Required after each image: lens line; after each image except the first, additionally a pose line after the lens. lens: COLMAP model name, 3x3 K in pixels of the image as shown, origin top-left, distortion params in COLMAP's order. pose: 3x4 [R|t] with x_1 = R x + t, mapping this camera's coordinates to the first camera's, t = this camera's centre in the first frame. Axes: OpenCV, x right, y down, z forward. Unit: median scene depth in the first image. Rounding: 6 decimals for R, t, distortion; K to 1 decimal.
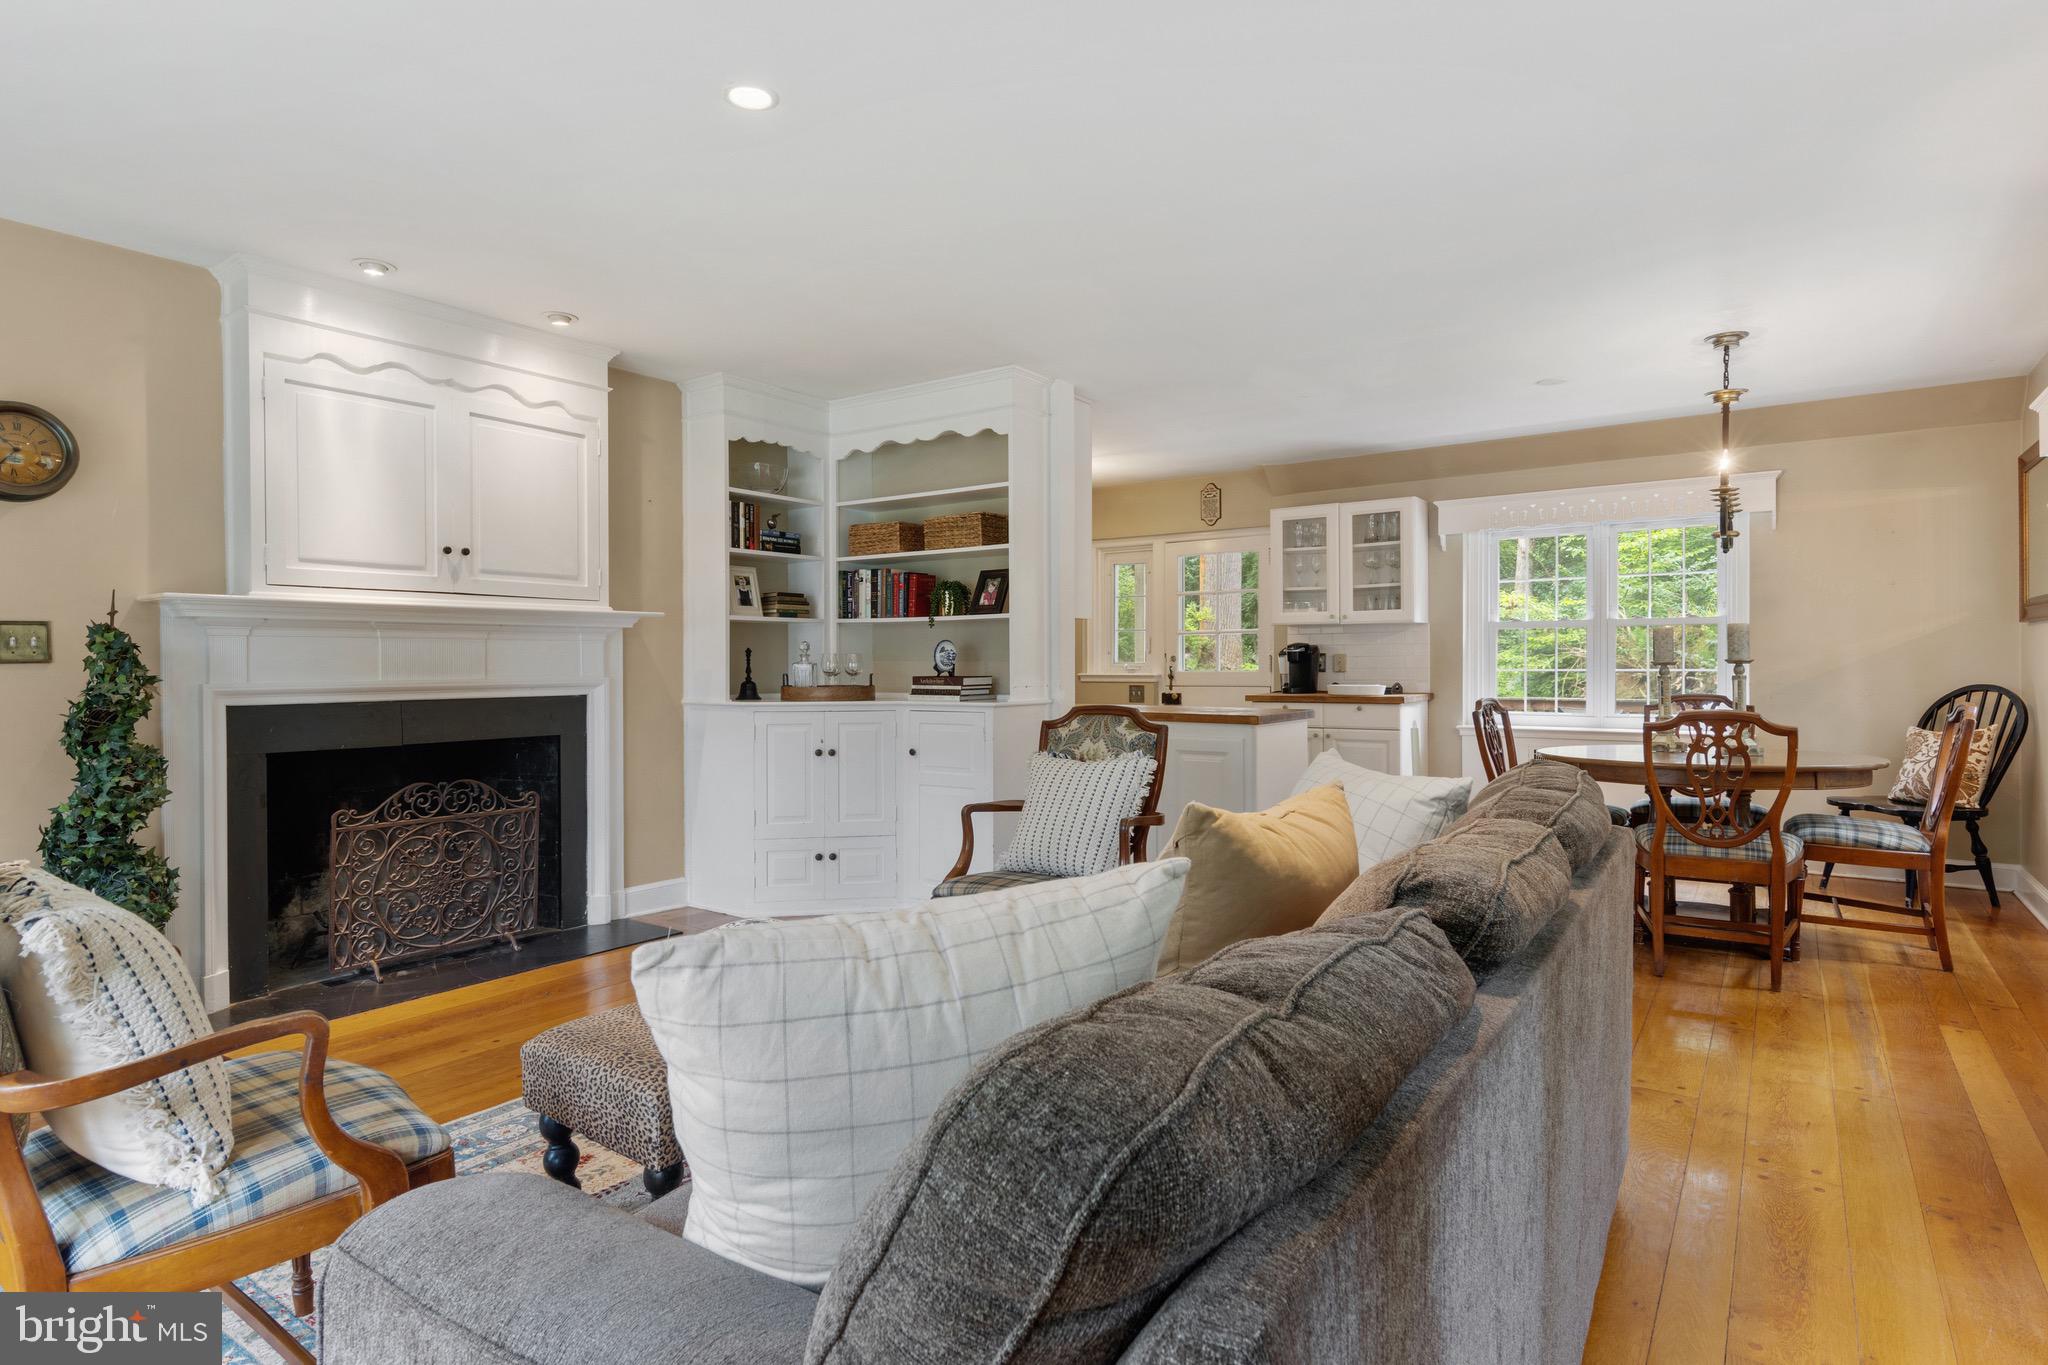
lens RADIAL K [[1048.5, 0, 1021.5], [0, 1048.5, 670.2], [0, 0, 1]] dist [0.010073, -0.002902]
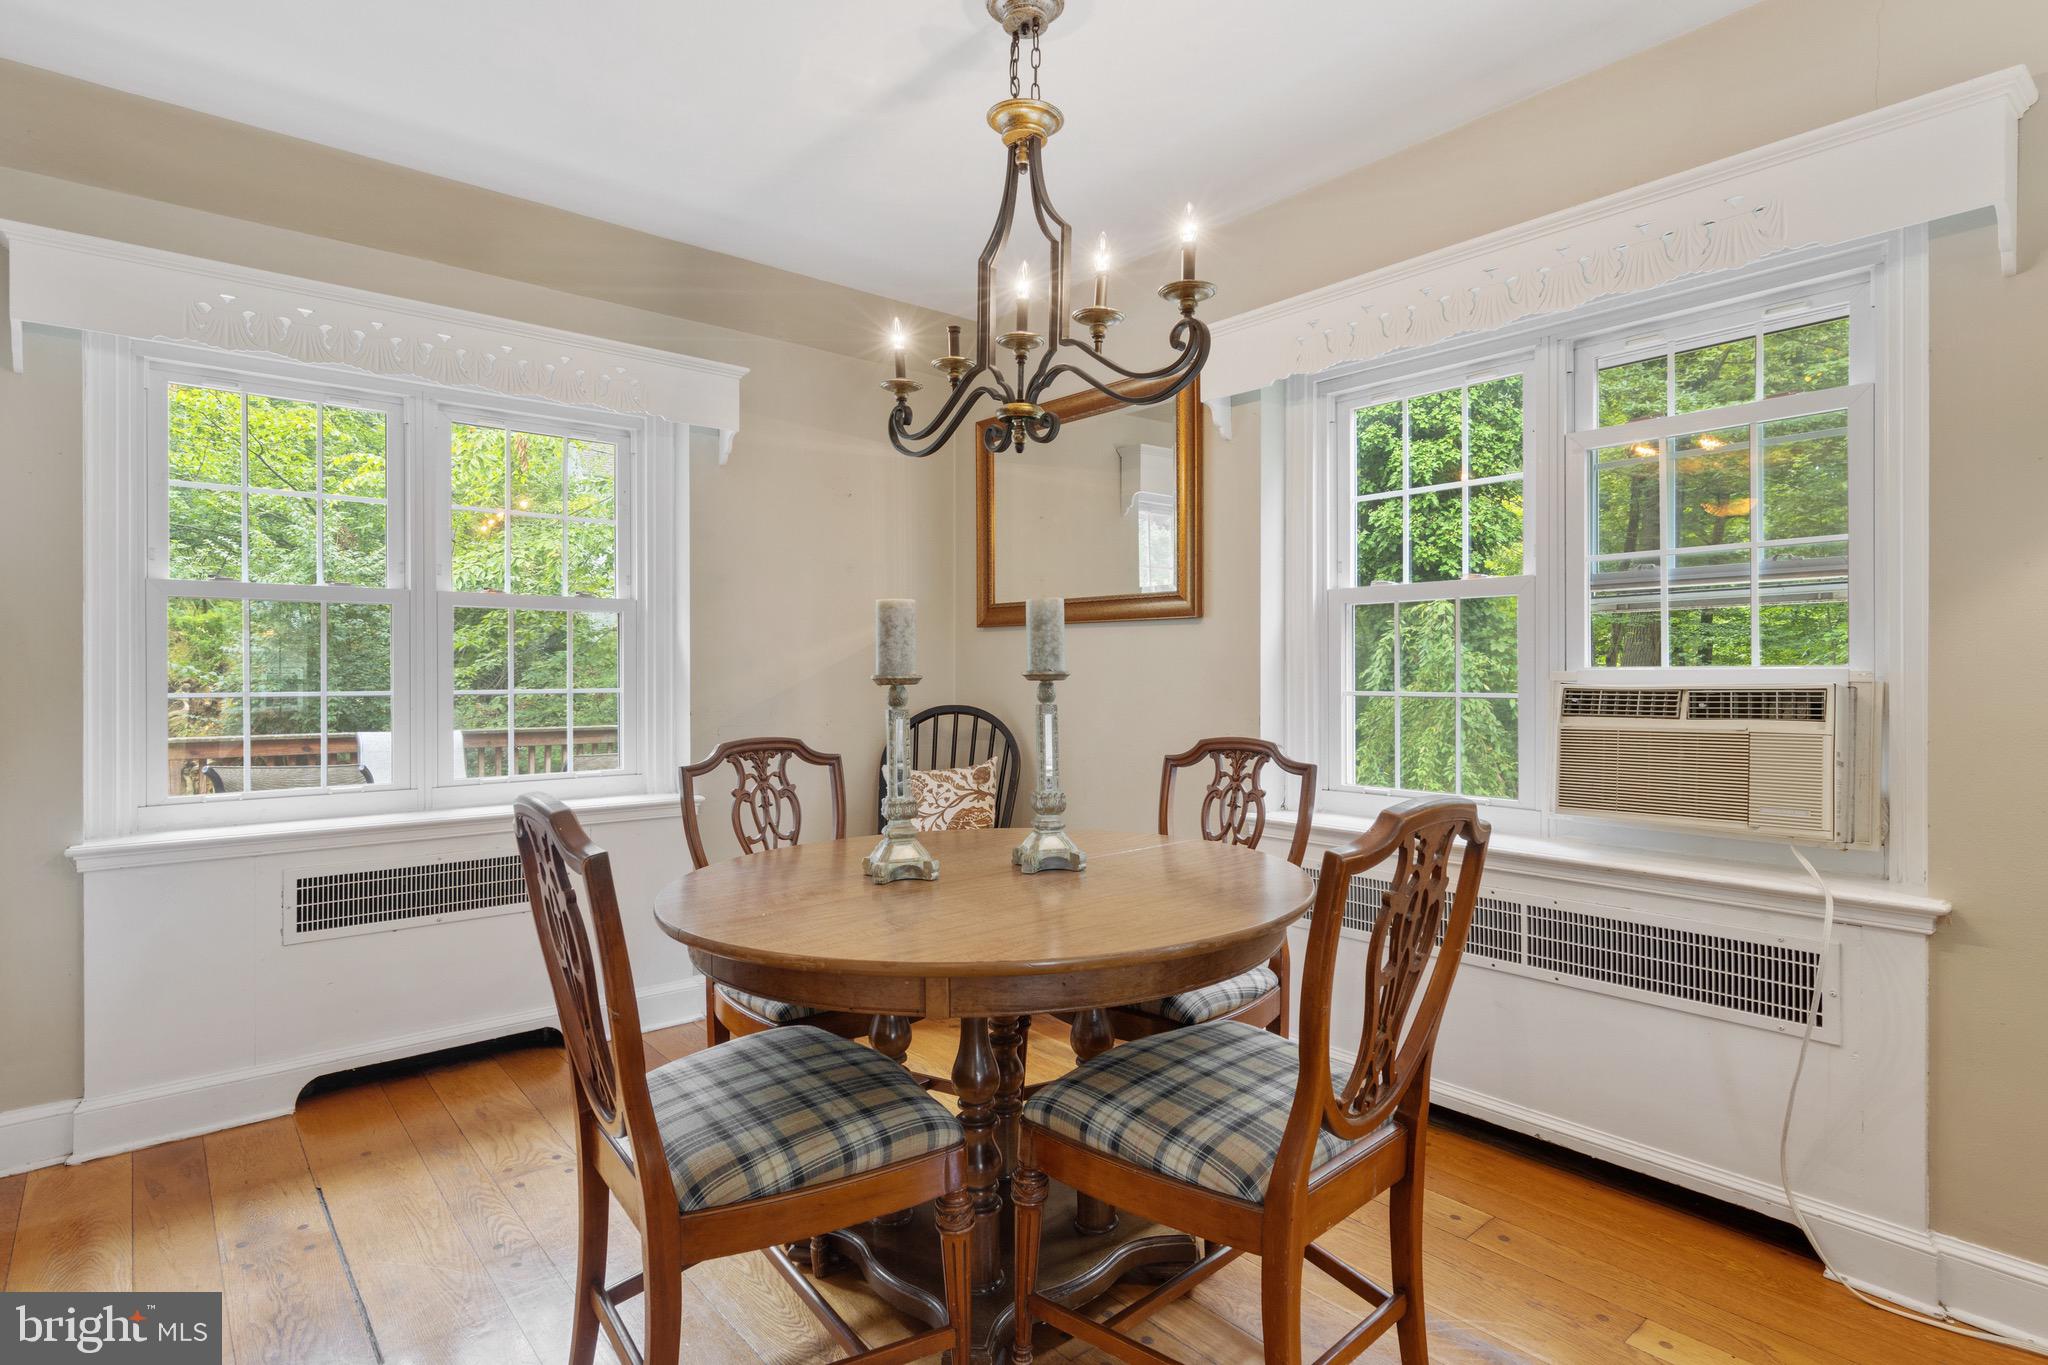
lens RADIAL K [[1048.5, 0, 1020.4], [0, 1048.5, 667.4], [0, 0, 1]] dist [0.010073, -0.002902]
pose [[0.242509, 0.005617, 0.970133, 0.165844], [0.006368, 0.999952, -0.007381, -0.008065], [-0.970128, 0.007967, 0.242462, 0.727310]]
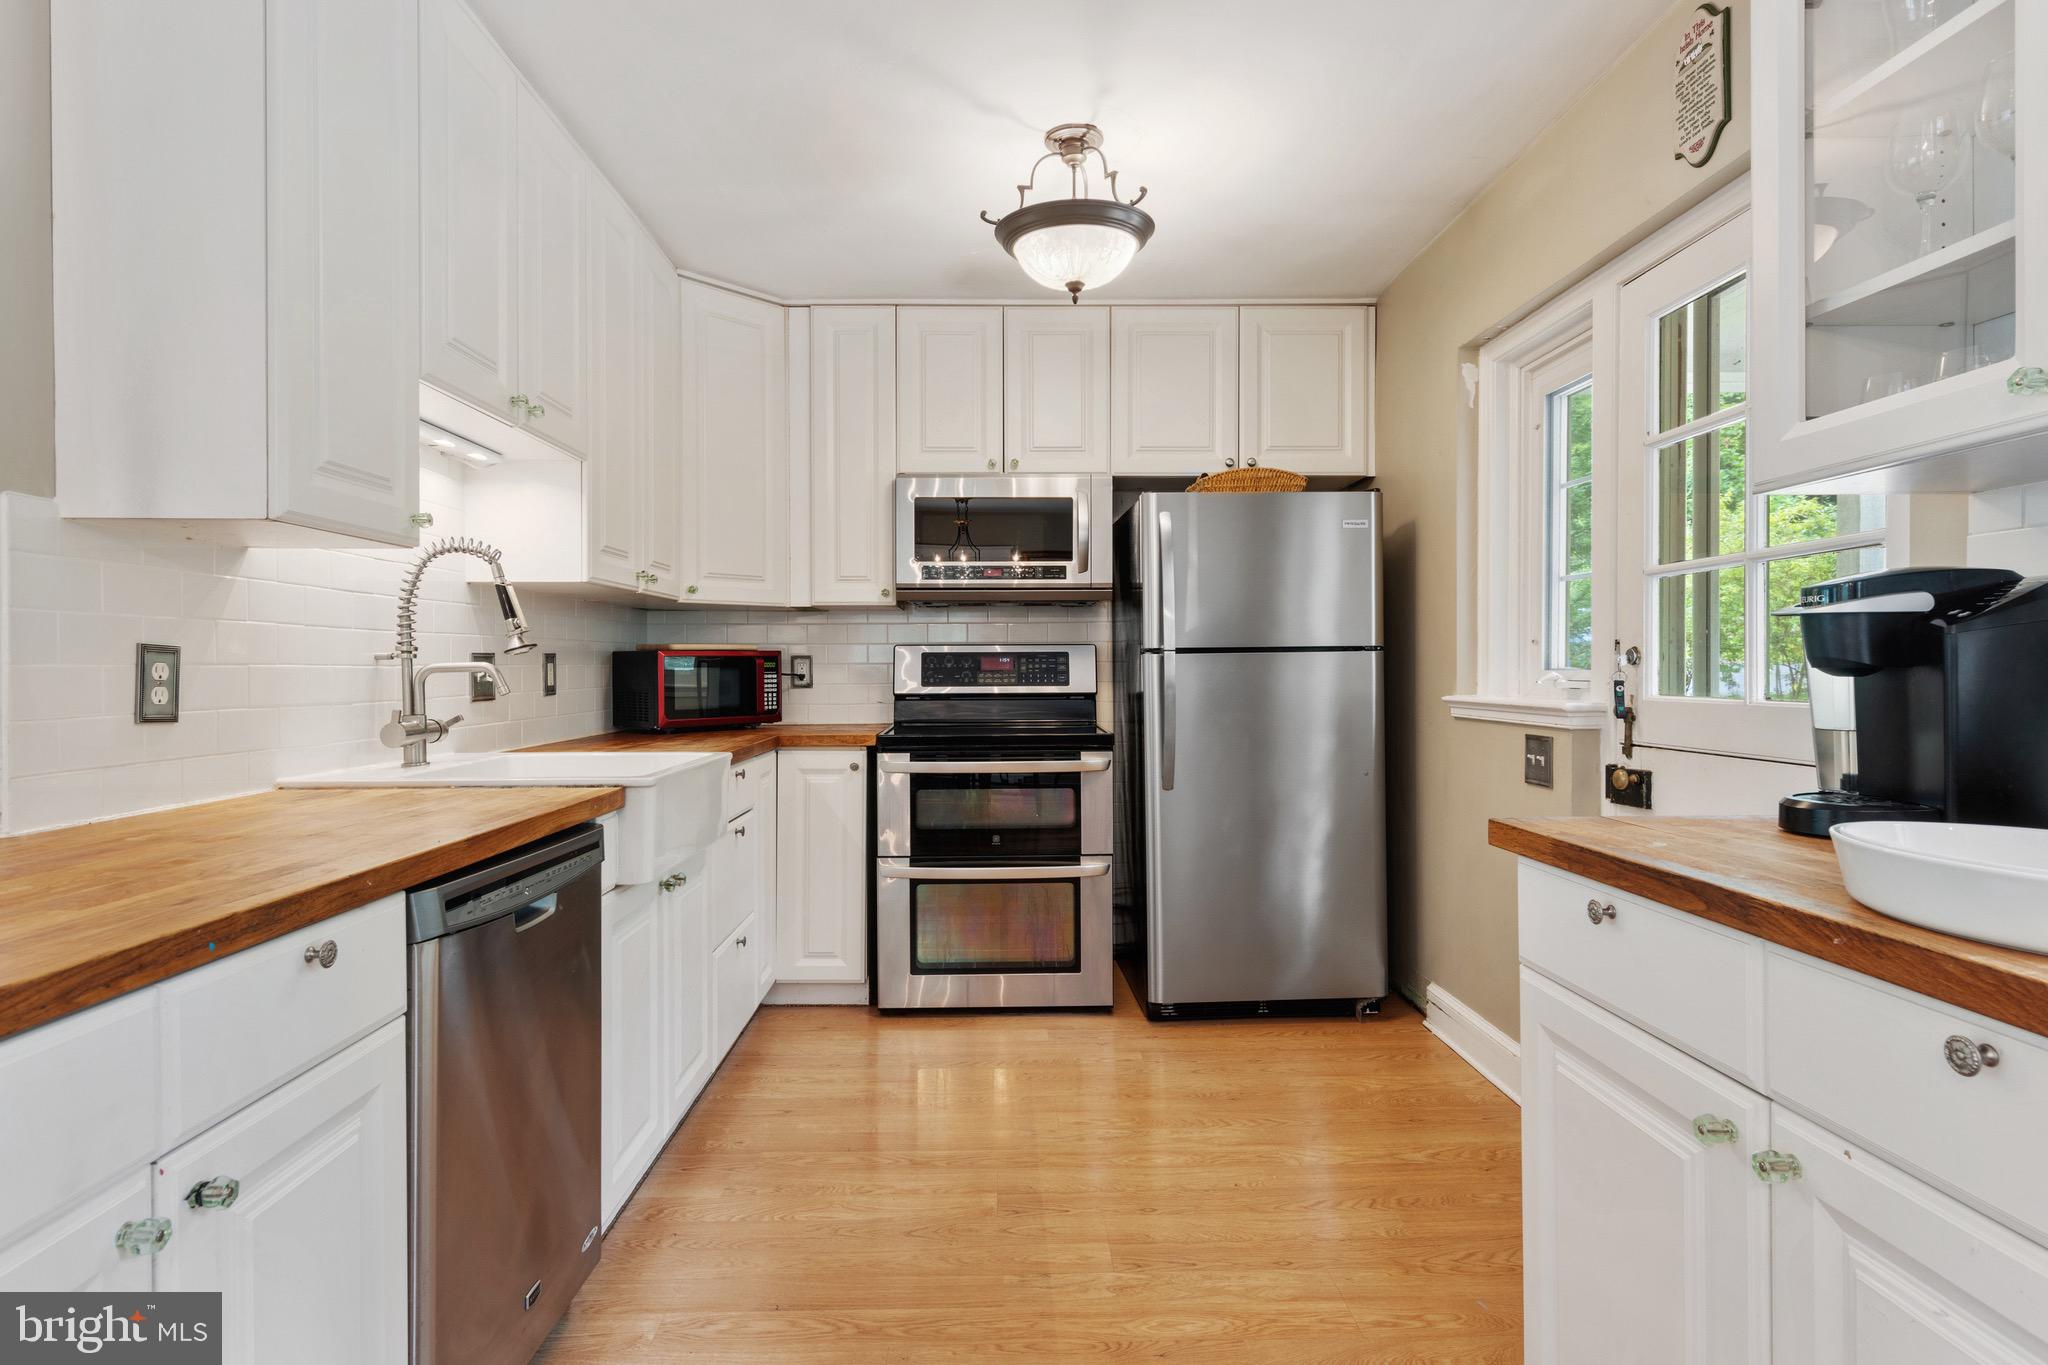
lens RADIAL K [[1048.5, 0, 1017.6], [0, 1048.5, 668.3], [0, 0, 1]] dist [0.010073, -0.002902]
pose [[0.595293, 0.004150, -0.803498, 0.423380], [-0.007290, 0.999973, -0.000236, -0.009022], [0.803475, 0.005998, 0.595308, 1.002158]]
